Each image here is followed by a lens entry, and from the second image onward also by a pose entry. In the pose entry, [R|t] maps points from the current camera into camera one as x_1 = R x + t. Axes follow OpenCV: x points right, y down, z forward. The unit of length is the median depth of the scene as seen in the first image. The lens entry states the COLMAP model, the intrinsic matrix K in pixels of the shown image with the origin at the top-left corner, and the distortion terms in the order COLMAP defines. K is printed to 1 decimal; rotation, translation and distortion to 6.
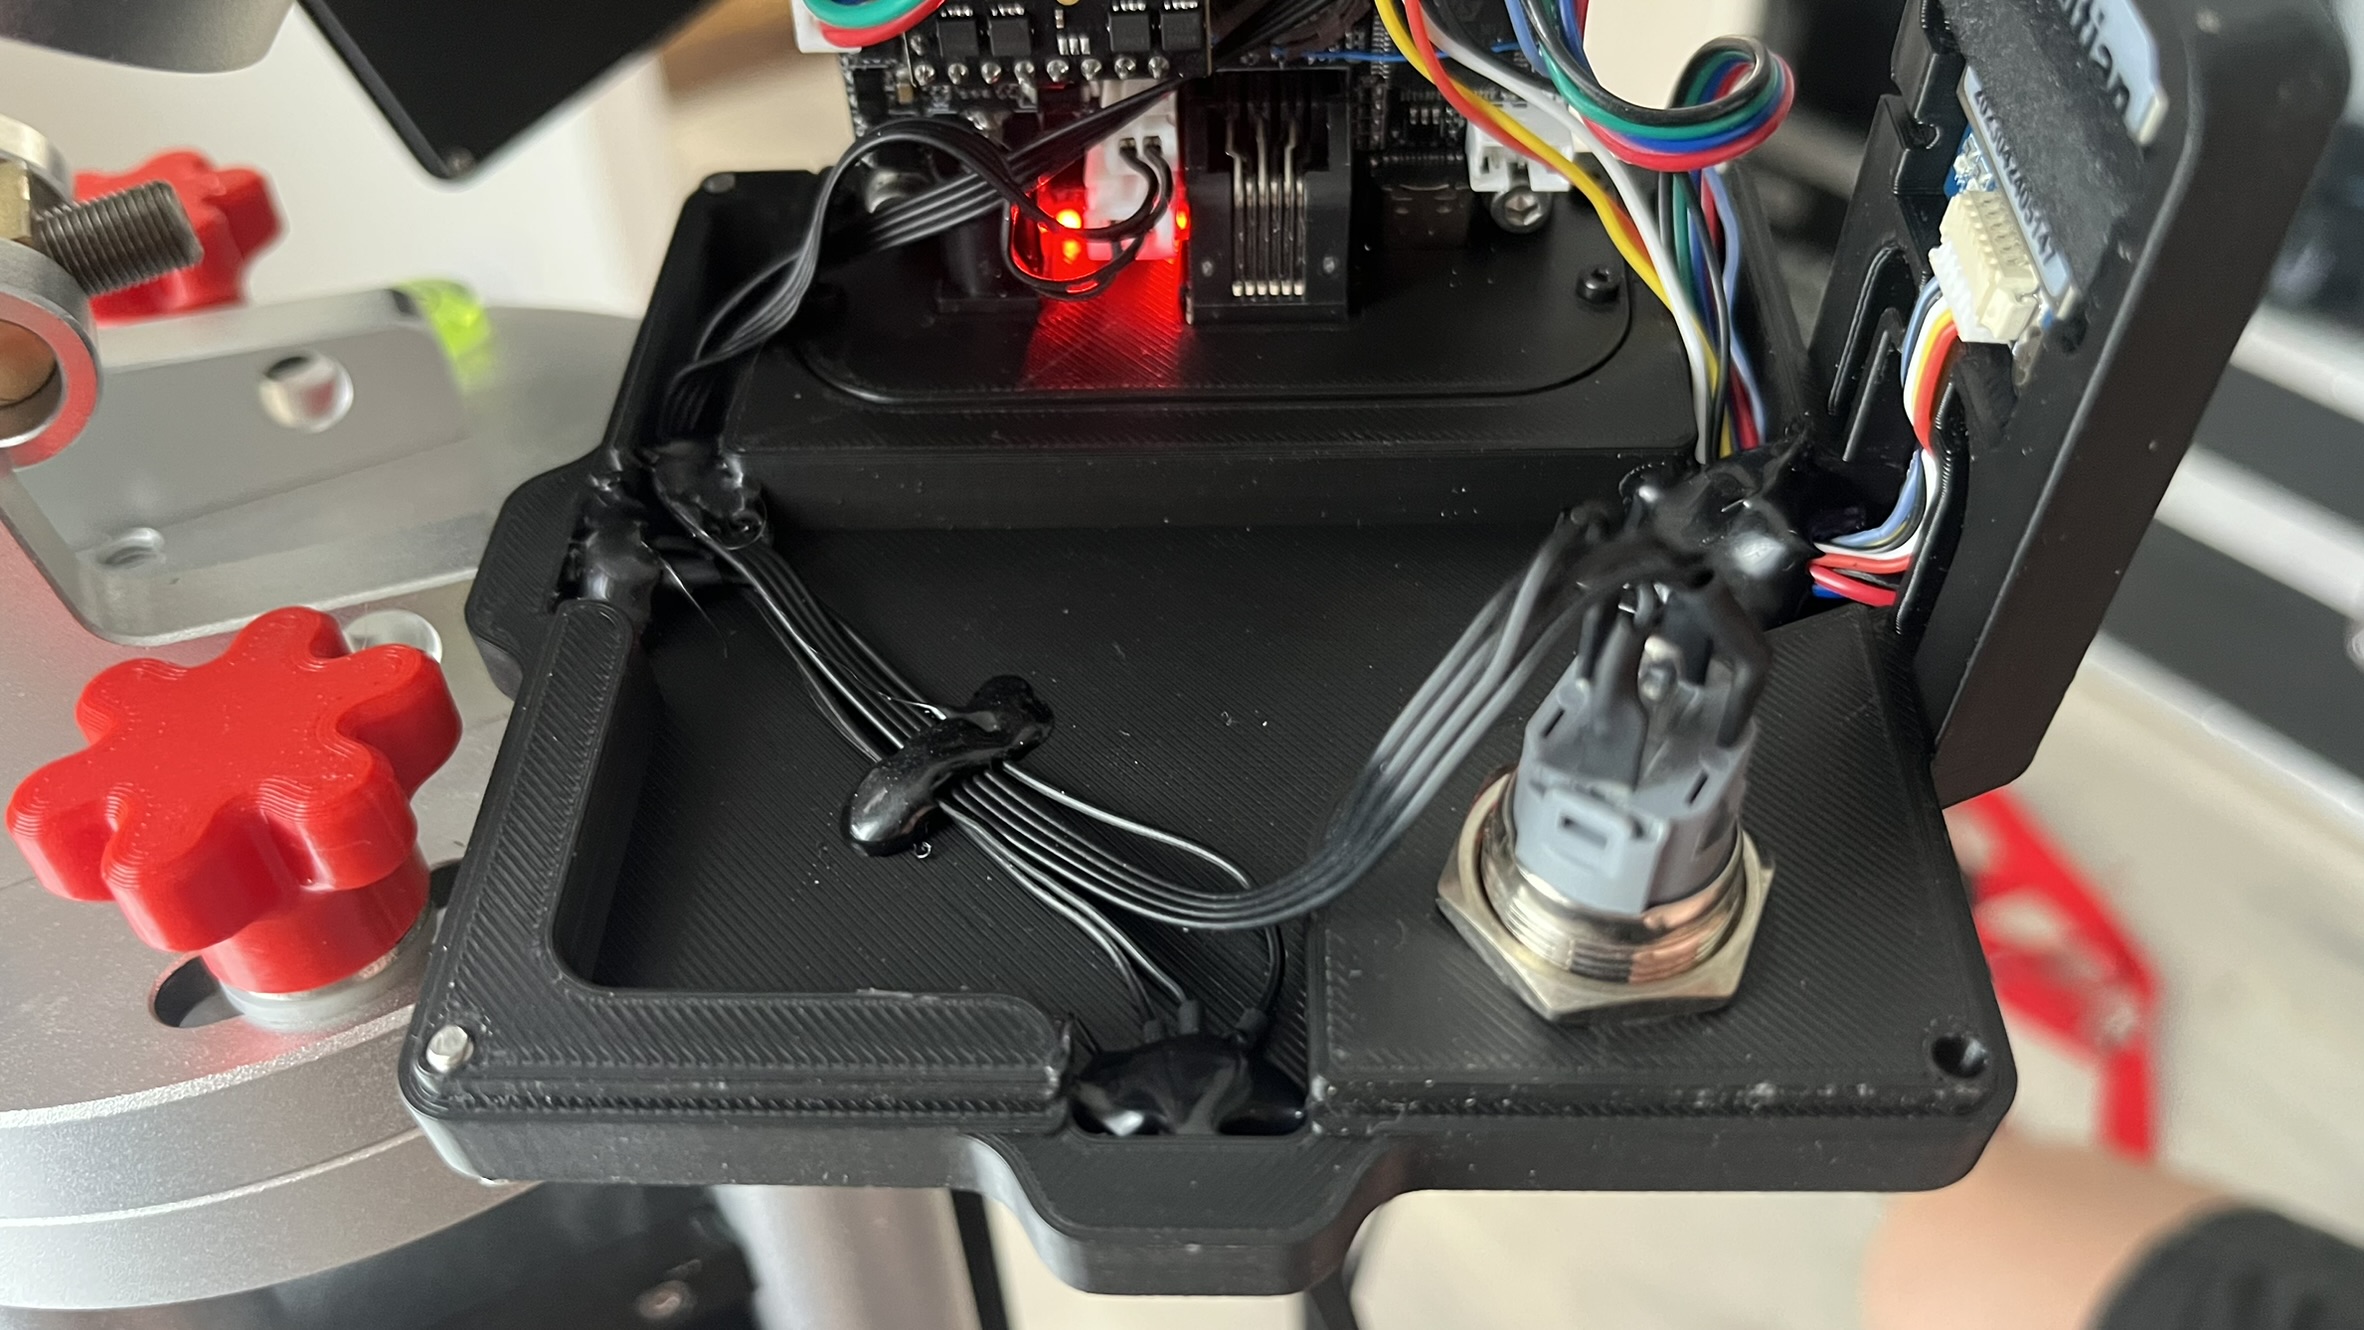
lens RADIAL K [[1857.1, 0, 1182.0], [0, 1857.1, 665.0], [0, 0, 1]] dist [0.002525, -0.076391]
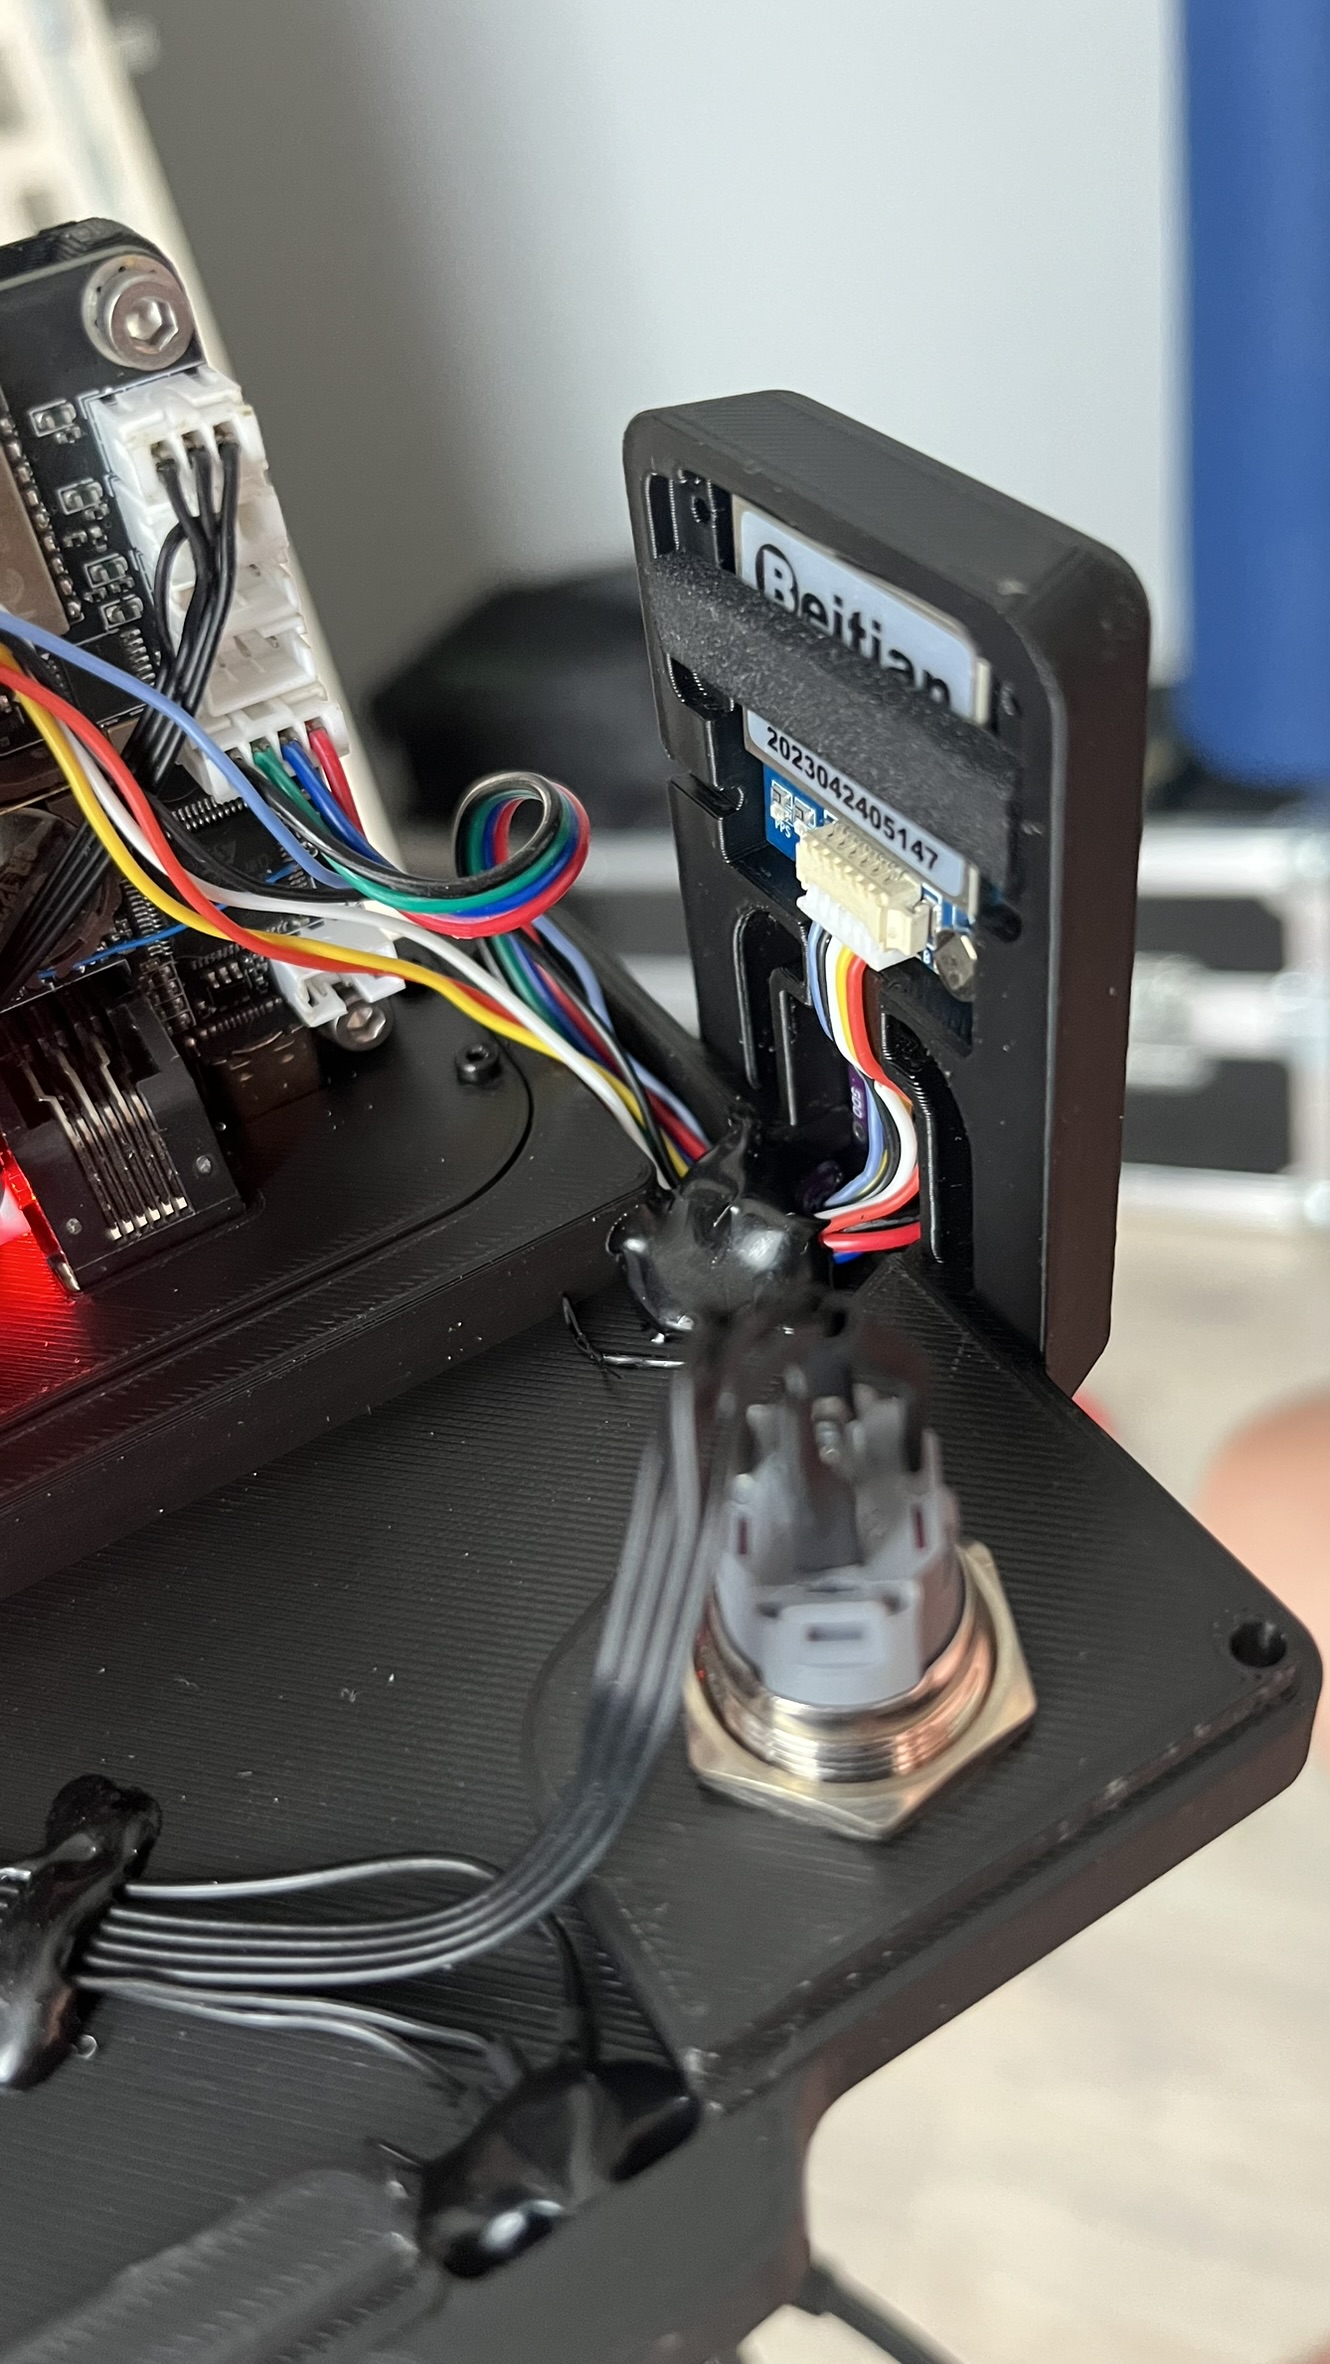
lens RADIAL K [[1857.1, 0, 665.0], [0, 1857.1, 1182.0], [0, 0, 1]] dist [0.002525, -0.076391]
pose [[0.842359, -0.416712, 0.341734, -0.045312], [0.459537, 0.886662, -0.051540, -0.067943], [-0.281525, 0.200455, 0.938382, 0.120859]]
